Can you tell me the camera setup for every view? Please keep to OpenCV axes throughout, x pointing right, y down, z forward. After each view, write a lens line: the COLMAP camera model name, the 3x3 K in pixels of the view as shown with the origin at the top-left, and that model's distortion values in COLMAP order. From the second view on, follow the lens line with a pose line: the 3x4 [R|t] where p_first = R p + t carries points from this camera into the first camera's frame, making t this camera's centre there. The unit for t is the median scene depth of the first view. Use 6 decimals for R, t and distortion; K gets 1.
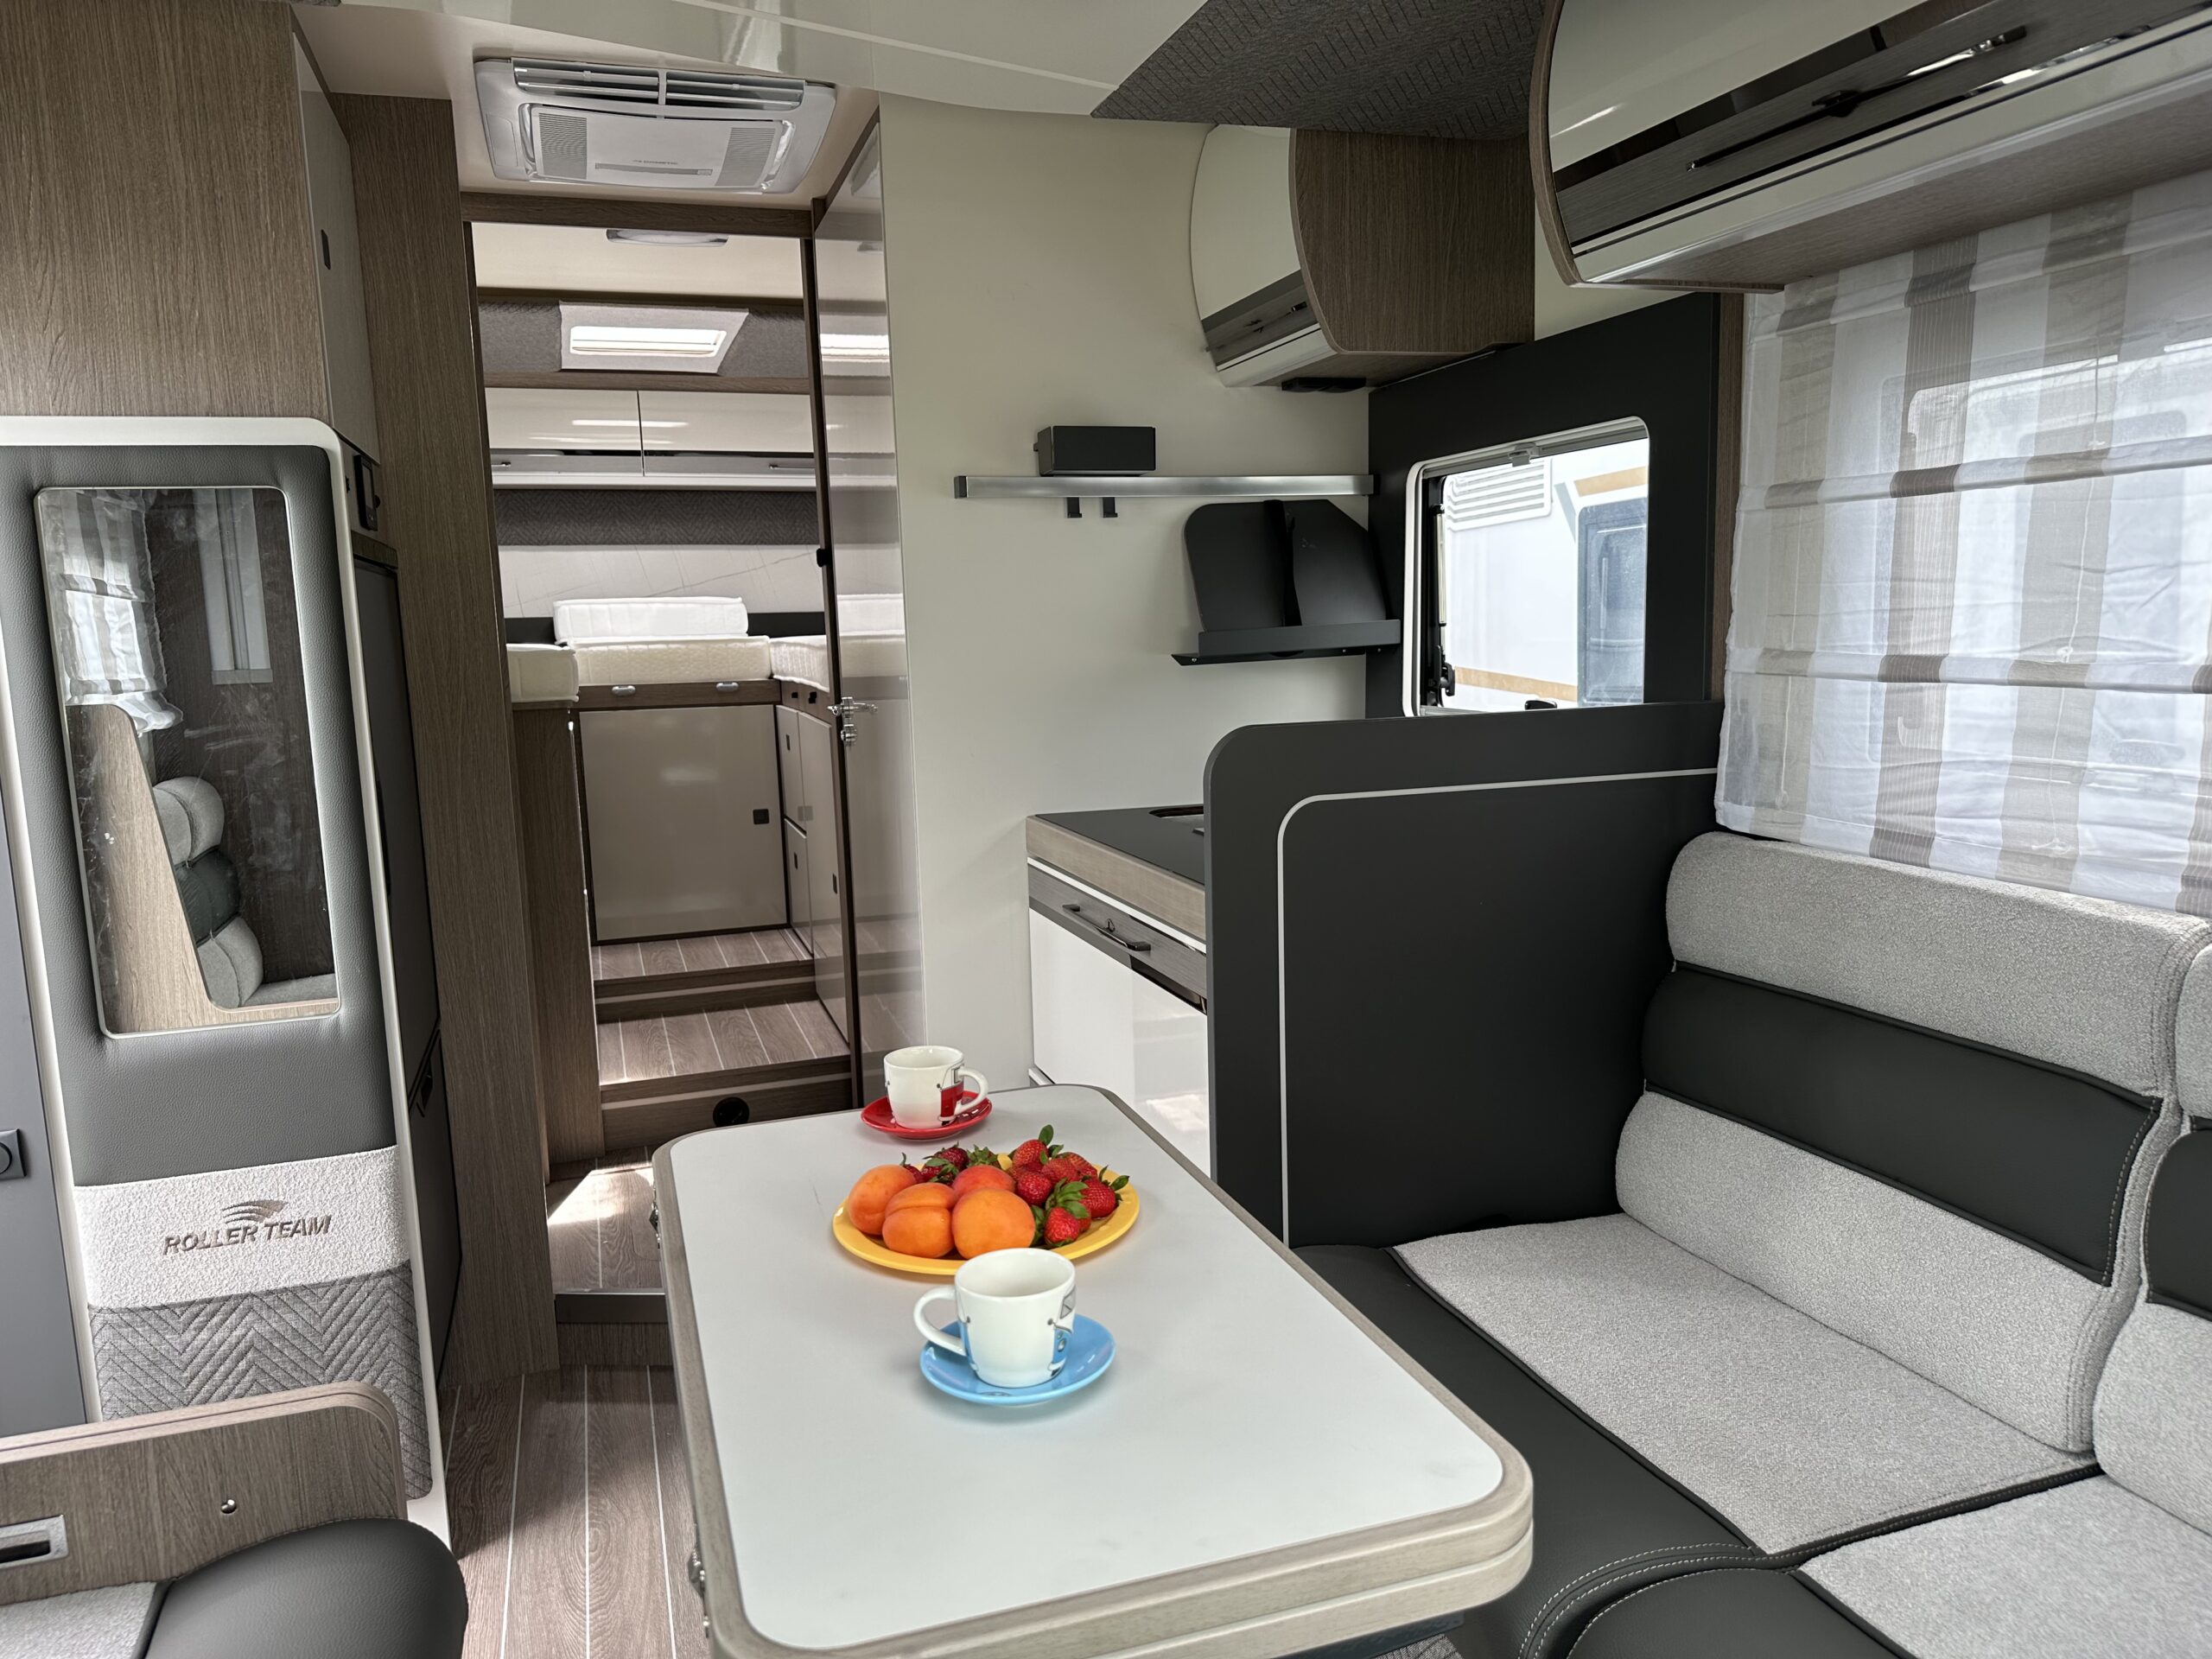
lens RADIAL K [[1559.0, 0, 1105.2], [0, 1559.0, 831.6], [0, 0, 1]] dist [-0.002259, -0.000221]
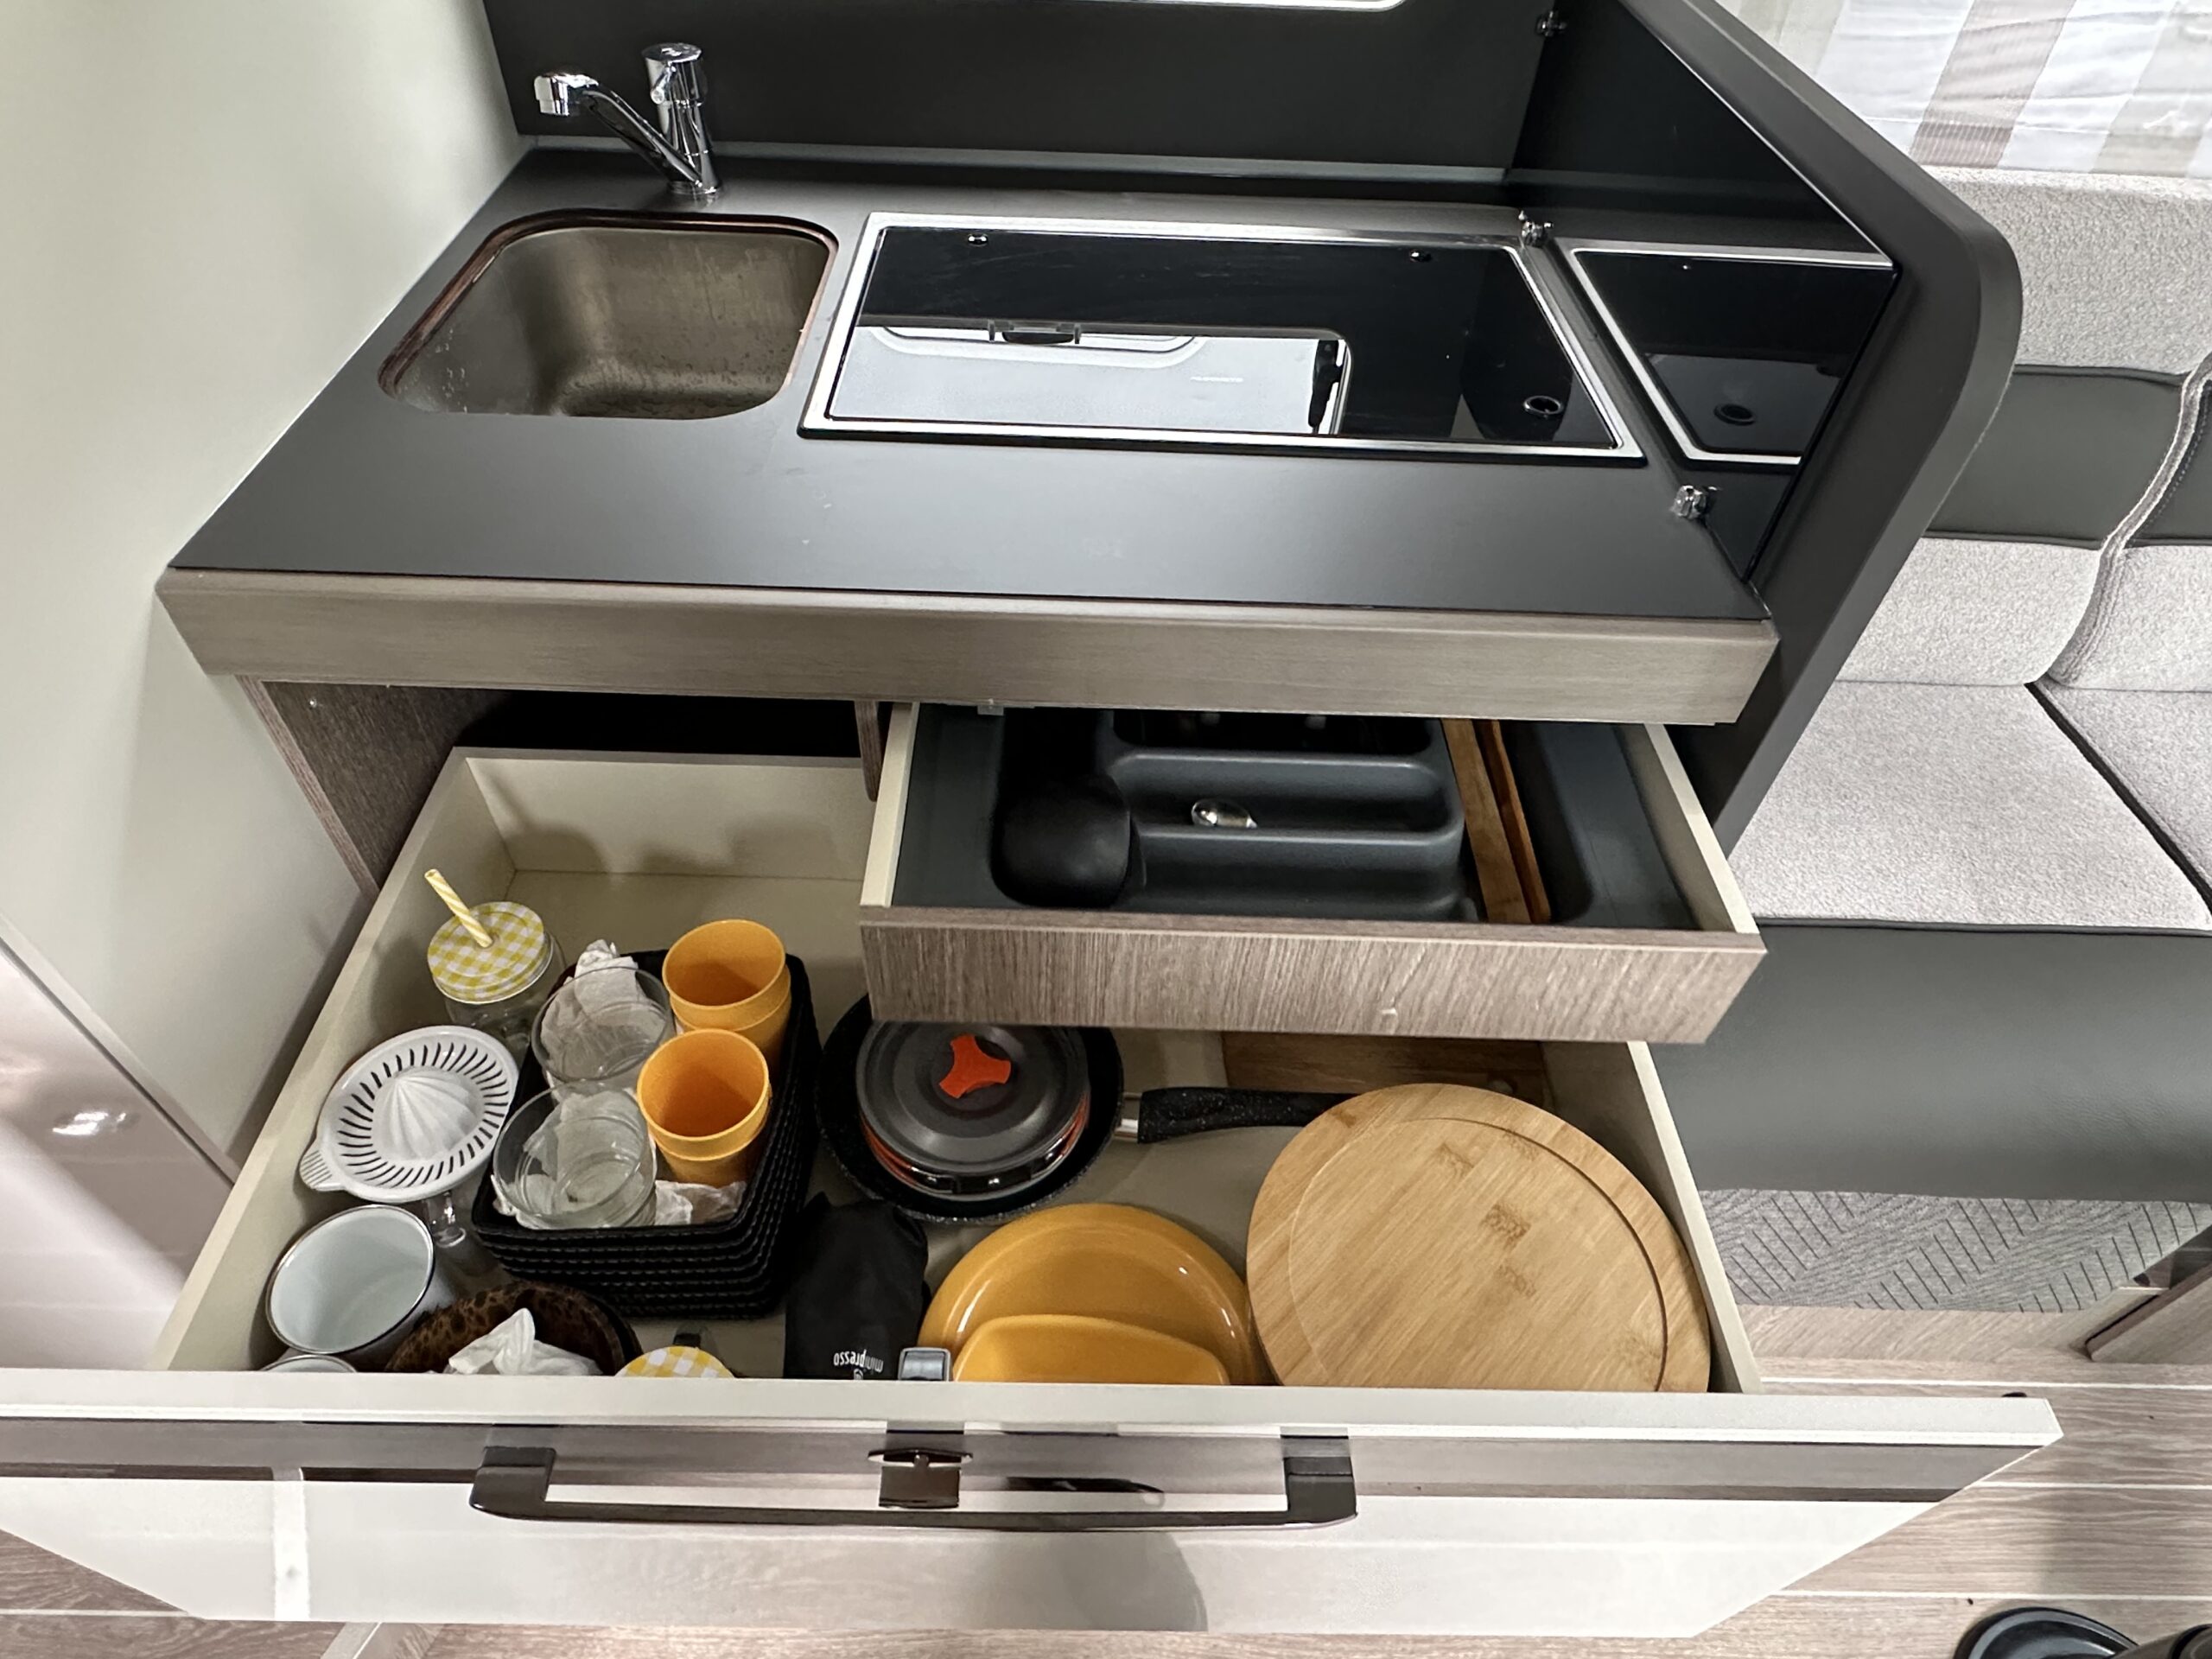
lens RADIAL K [[1240.2, 0, 1102.9], [0, 1240.2, 830.4], [0, 0, 1]] dist [0.002860, 0.001290]
pose [[0.321352, -0.659318, 0.679730, -0.326819], [0.077511, 0.733707, 0.675030, -0.209306], [-0.943782, -0.164235, 0.286883, 1.221383]]
